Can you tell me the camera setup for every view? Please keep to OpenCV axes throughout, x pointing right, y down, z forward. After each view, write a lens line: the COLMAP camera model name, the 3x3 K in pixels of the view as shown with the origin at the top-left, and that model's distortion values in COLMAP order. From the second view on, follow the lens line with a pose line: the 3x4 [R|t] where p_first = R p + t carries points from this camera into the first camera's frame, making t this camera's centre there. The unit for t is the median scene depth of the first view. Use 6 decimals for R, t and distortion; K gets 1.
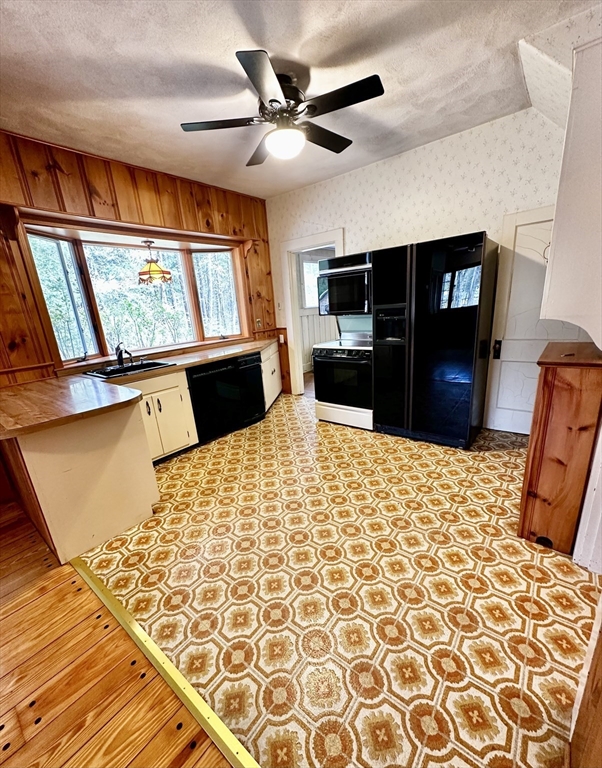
lens RADIAL K [[323.0, 0, 303.2], [0, 323.0, 400.7], [0, 0, 1]] dist [0.002761, -0.000210]
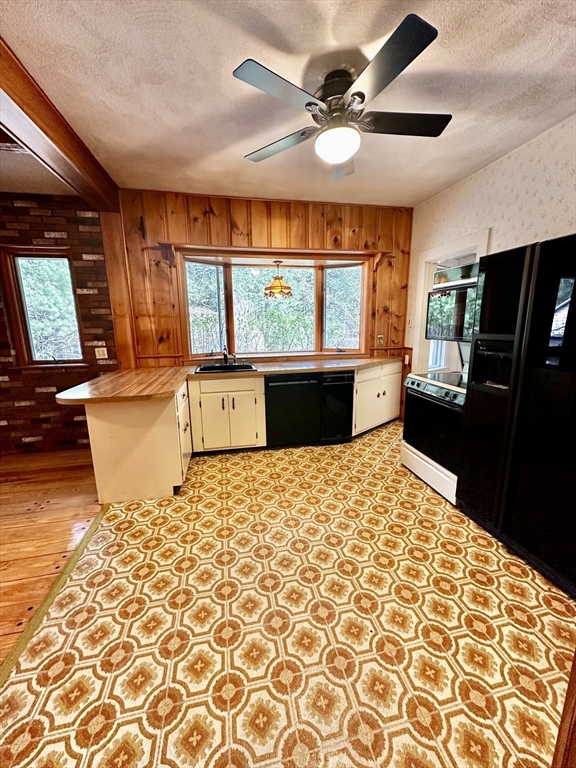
lens RADIAL K [[307.4, 0, 290.7], [0, 307.4, 383.8], [0, 0, 1]] dist [-0.003609, 0.001260]
pose [[0.766559, 0.187181, -0.614289, 0.305542], [-0.225371, 0.974148, 0.015598, -0.098485], [0.601328, 0.126486, 0.788927, 0.226678]]
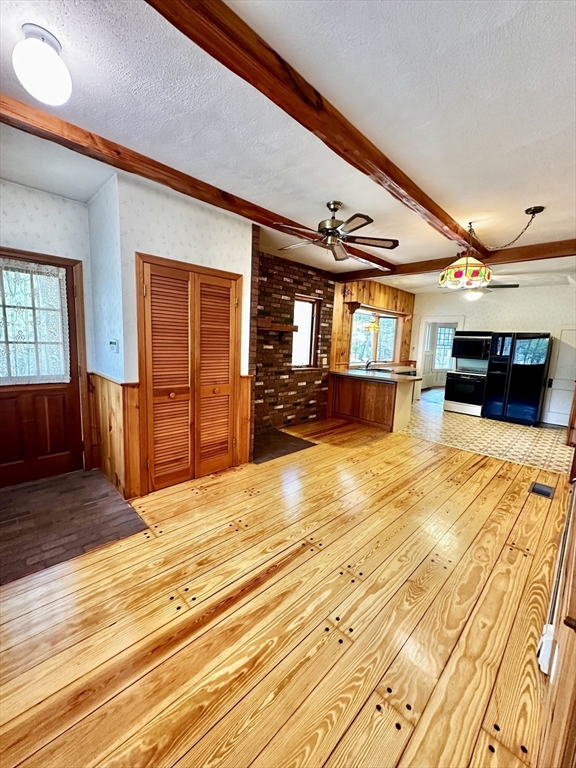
lens RADIAL K [[307.4, 0, 287.7], [0, 307.4, 383.2], [0, 0, 1]] dist [-0.003609, 0.001260]
pose [[0.986692, 0.130656, -0.096792, -0.790089], [-0.143855, 0.978909, -0.145059, 0.333787], [0.075798, 0.157052, 0.984677, -0.969801]]
